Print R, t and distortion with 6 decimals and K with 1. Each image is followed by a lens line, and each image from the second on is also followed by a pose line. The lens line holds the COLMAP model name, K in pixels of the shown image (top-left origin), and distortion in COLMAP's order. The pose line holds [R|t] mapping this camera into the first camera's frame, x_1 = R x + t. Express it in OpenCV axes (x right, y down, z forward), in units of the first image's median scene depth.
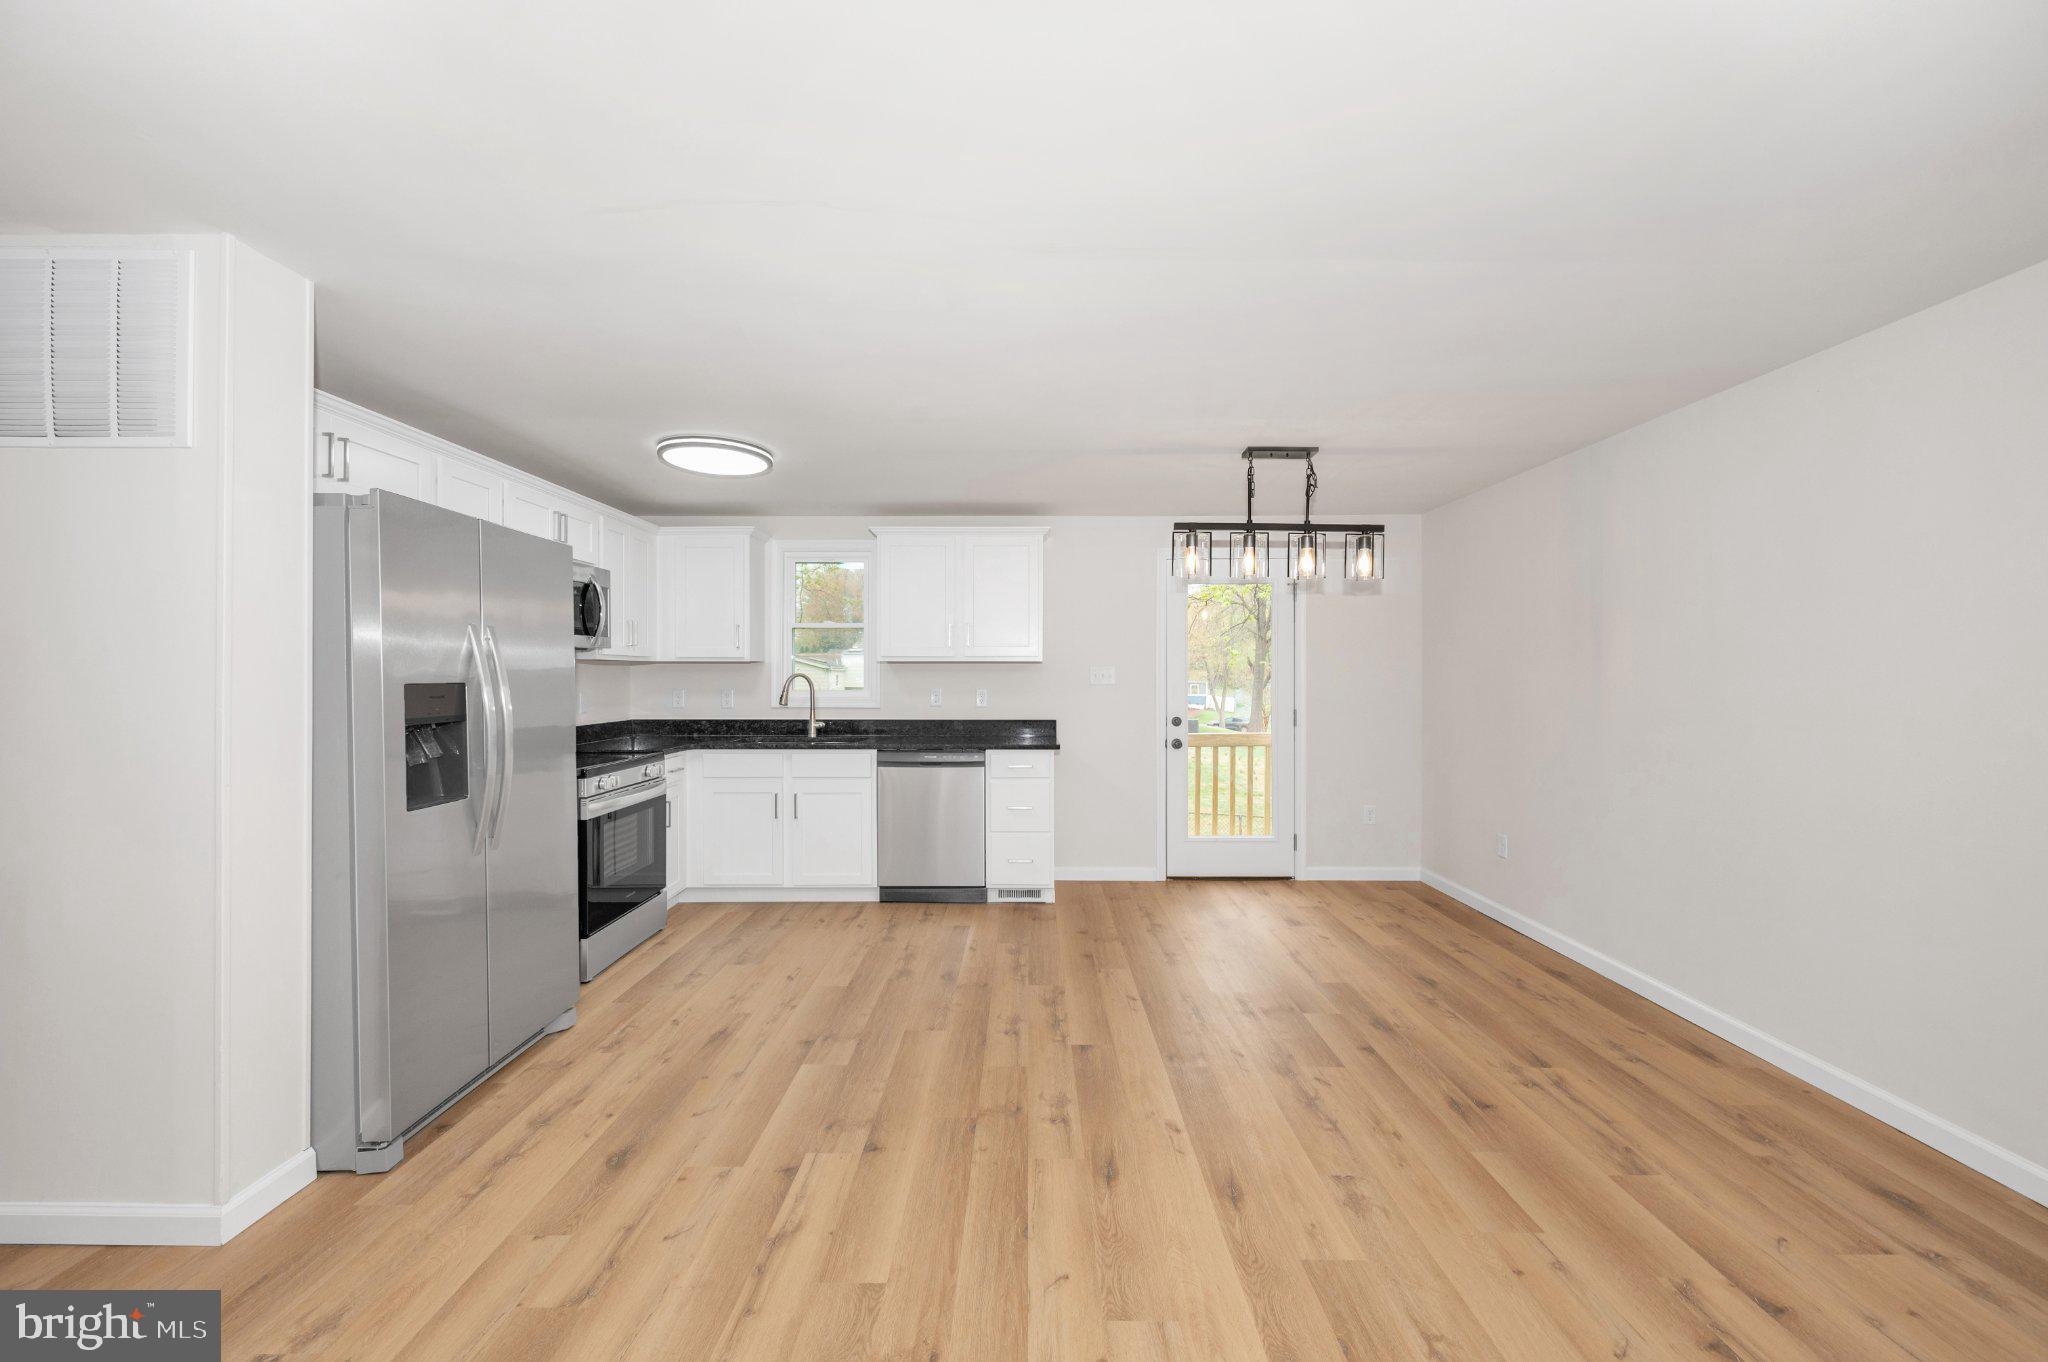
lens RADIAL K [[811.9, 0, 1014.9], [0, 811.9, 680.0], [0, 0, 1]] dist [0.000796, 0.000062]
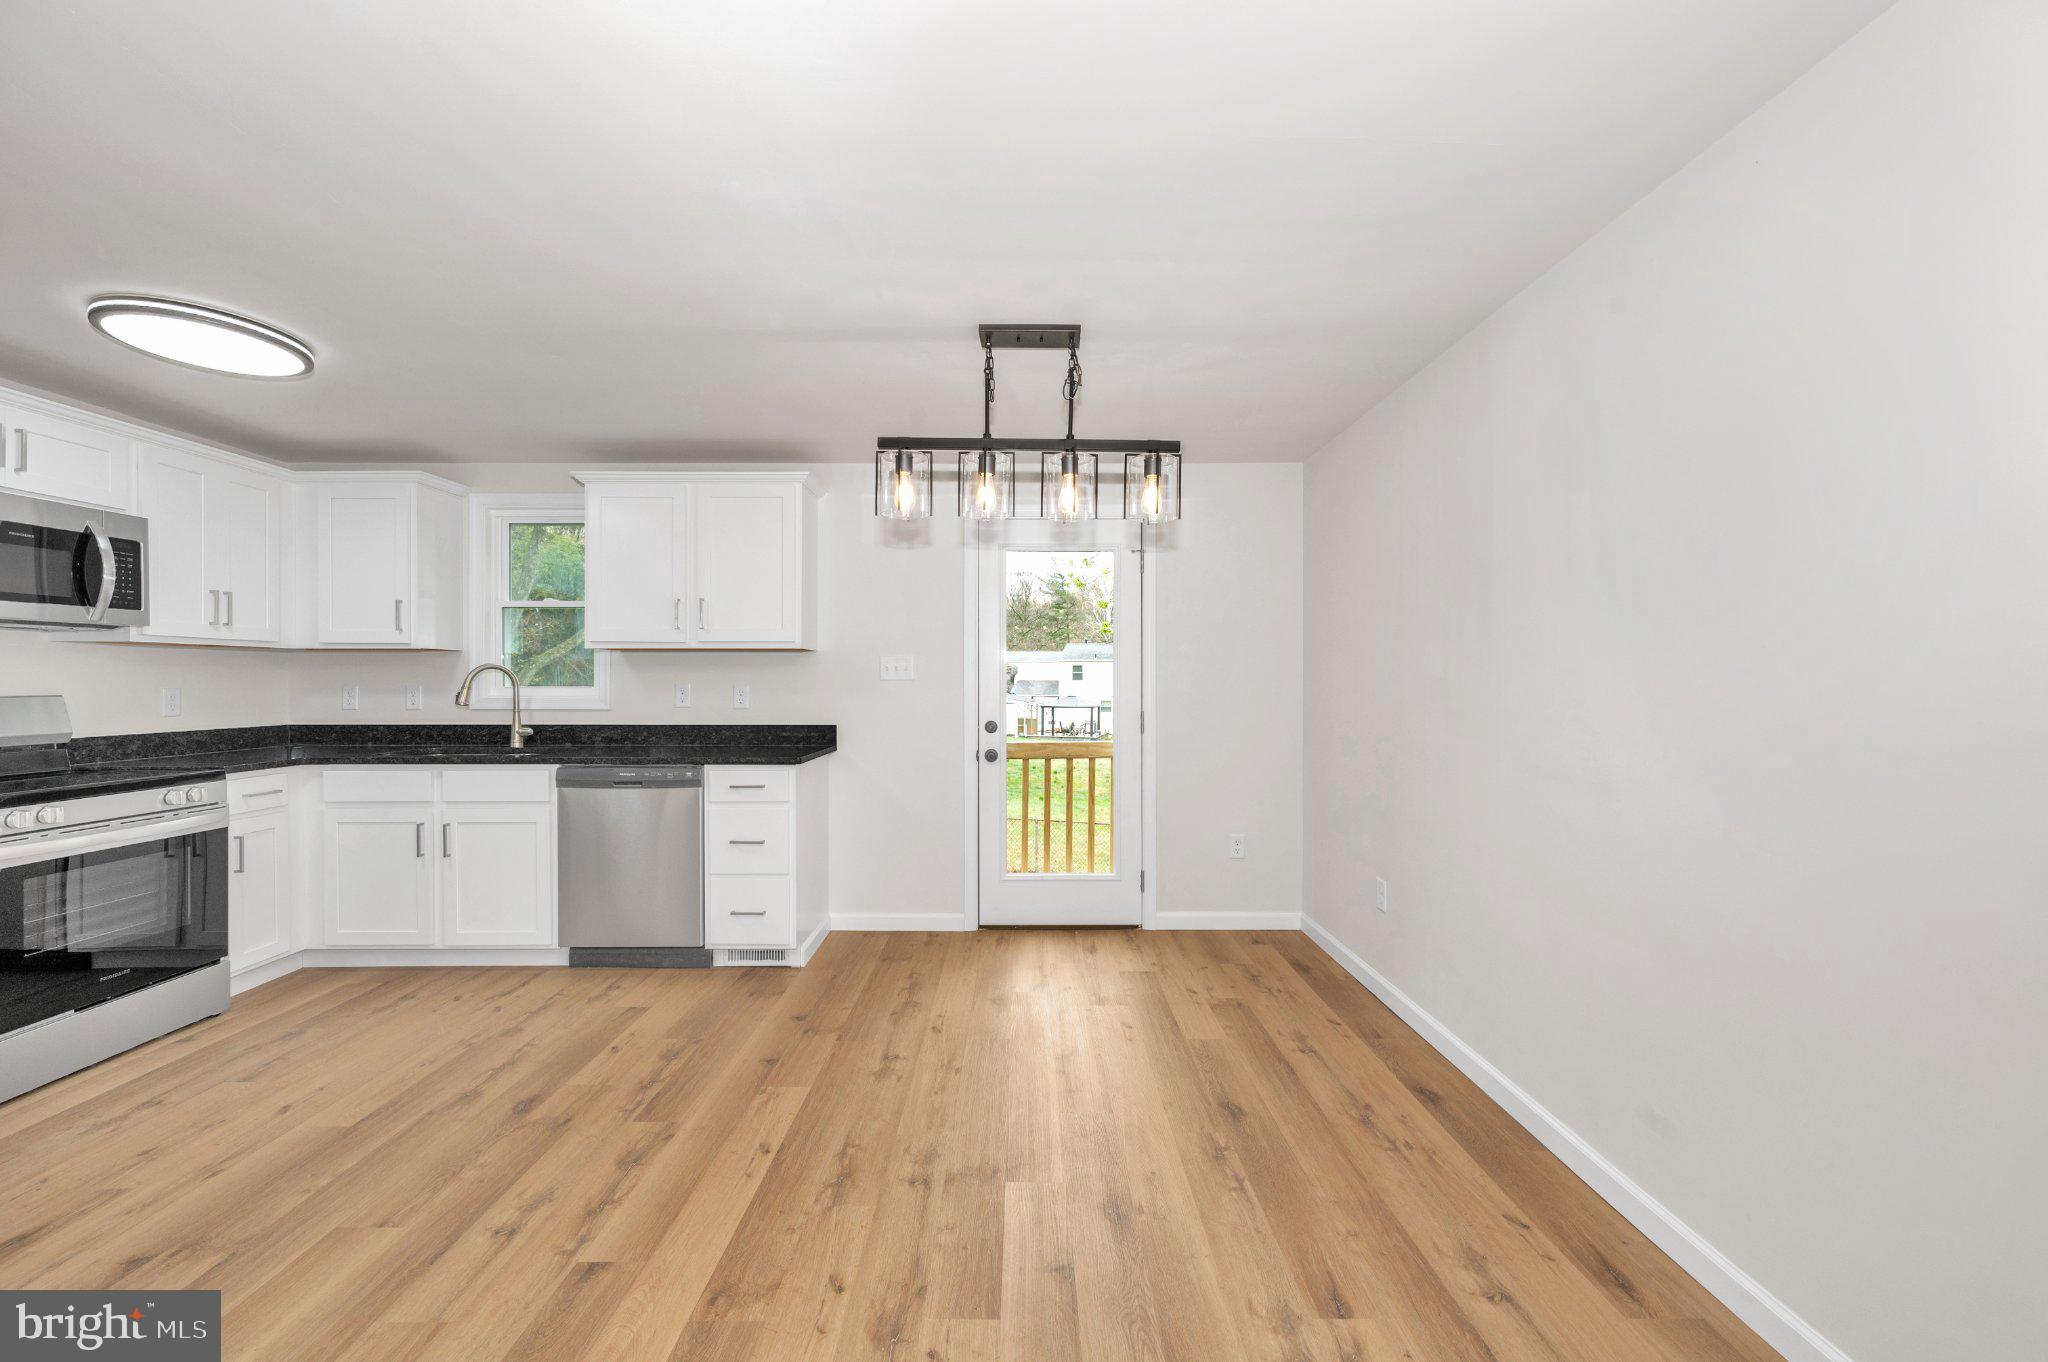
lens RADIAL K [[811.9, 0, 1016.2], [0, 811.9, 681.6], [0, 0, 1]] dist [0.000796, 0.000062]
pose [[0.999956, -0.000435, 0.009417, 0.292552], [0.000495, 0.999980, -0.006359, 0.017092], [-0.009414, 0.006363, 0.999935, 0.294304]]
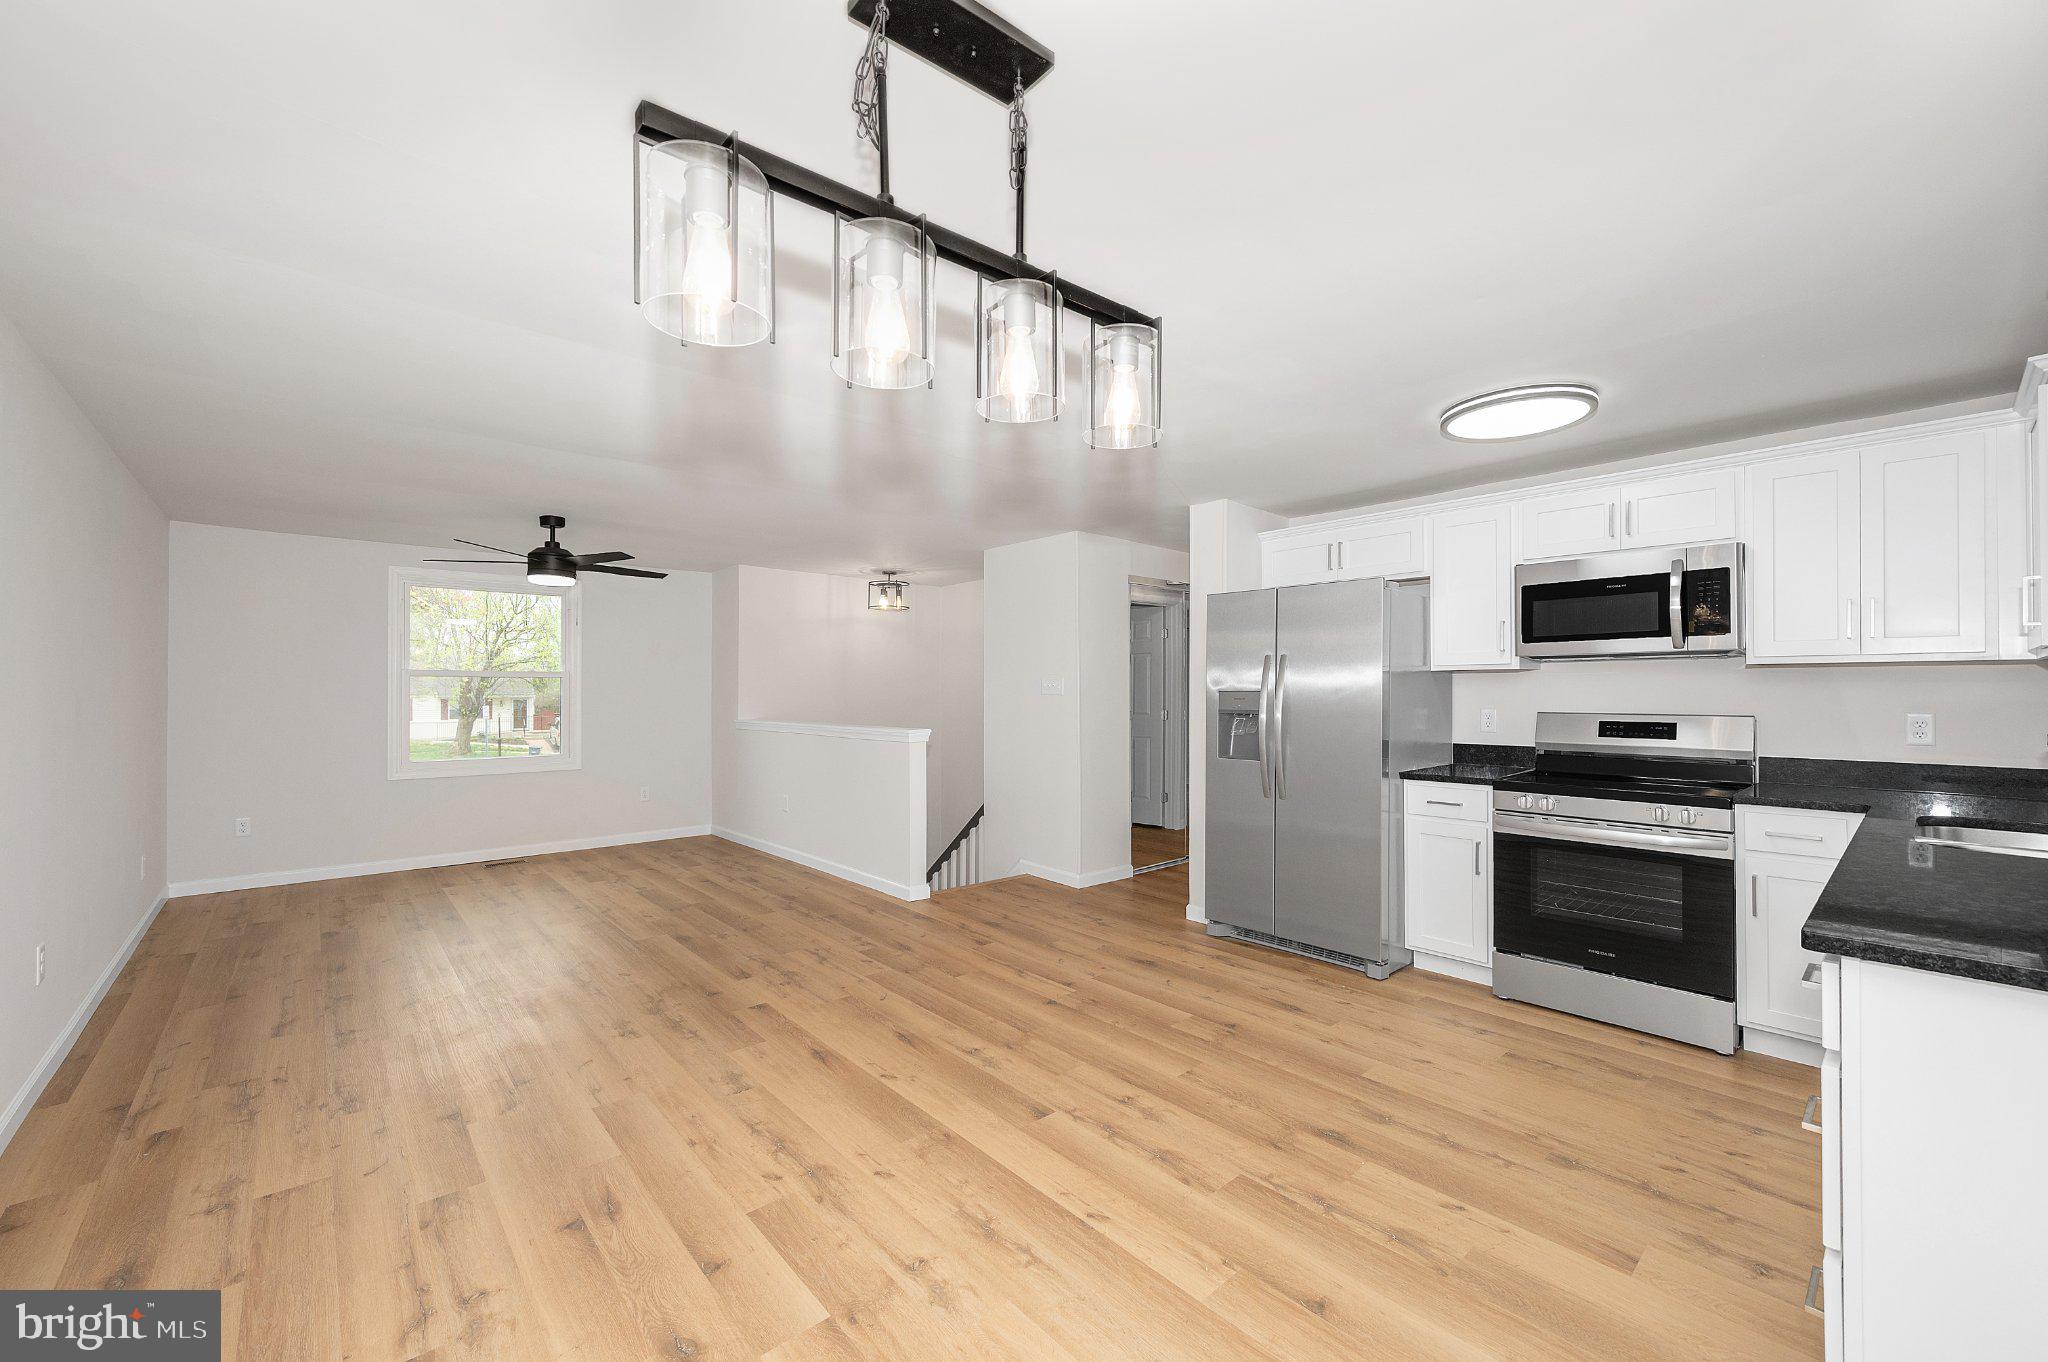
lens RADIAL K [[811.9, 0, 1027.1], [0, 811.9, 688.3], [0, 0, 1]] dist [0.000796, 0.000062]
pose [[-0.736489, -0.003362, -0.676441, 0.508505], [-0.005076, 0.999987, 0.000557, -0.000571], [0.676431, 0.003844, -0.736496, 1.210881]]
